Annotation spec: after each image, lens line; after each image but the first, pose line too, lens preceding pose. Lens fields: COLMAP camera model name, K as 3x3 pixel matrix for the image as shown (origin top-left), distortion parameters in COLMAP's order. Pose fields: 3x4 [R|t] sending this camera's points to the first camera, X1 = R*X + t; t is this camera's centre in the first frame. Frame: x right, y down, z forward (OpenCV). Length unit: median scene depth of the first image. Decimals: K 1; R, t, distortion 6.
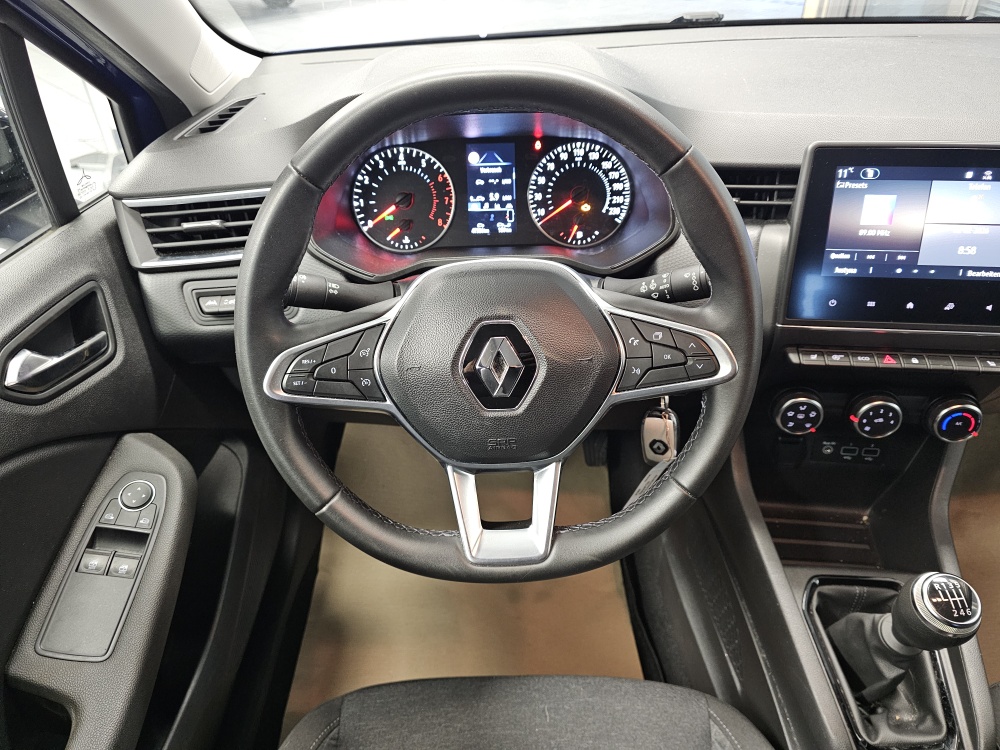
lens RADIAL K [[662.8, 0, 500.0], [0, 662.8, 375.0], [0, 0, 1]] dist [0.037736, -0.037703]
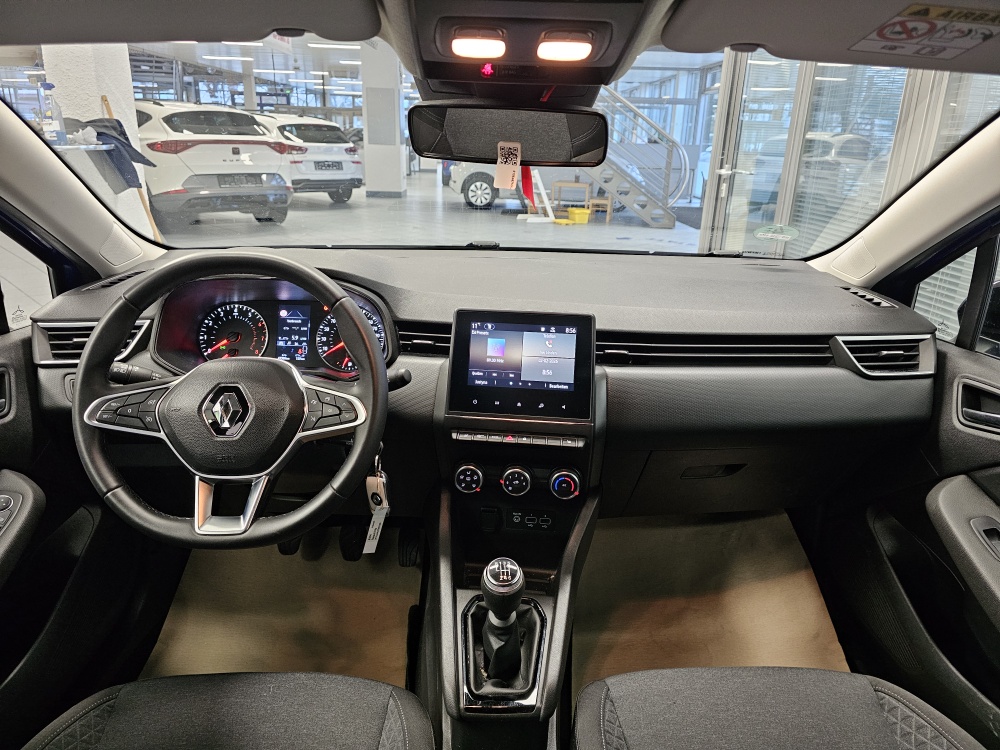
lens RADIAL K [[667.1, 0, 504.8], [0, 667.1, 385.2], [0, 0, 1]] dist [0.069576, -0.073435]
pose [[0.998442, 0.044975, 0.033015, 0.431683], [-0.033966, 0.959457, -0.279802, 0.255335], [-0.044261, 0.278245, 0.959490, -0.478870]]
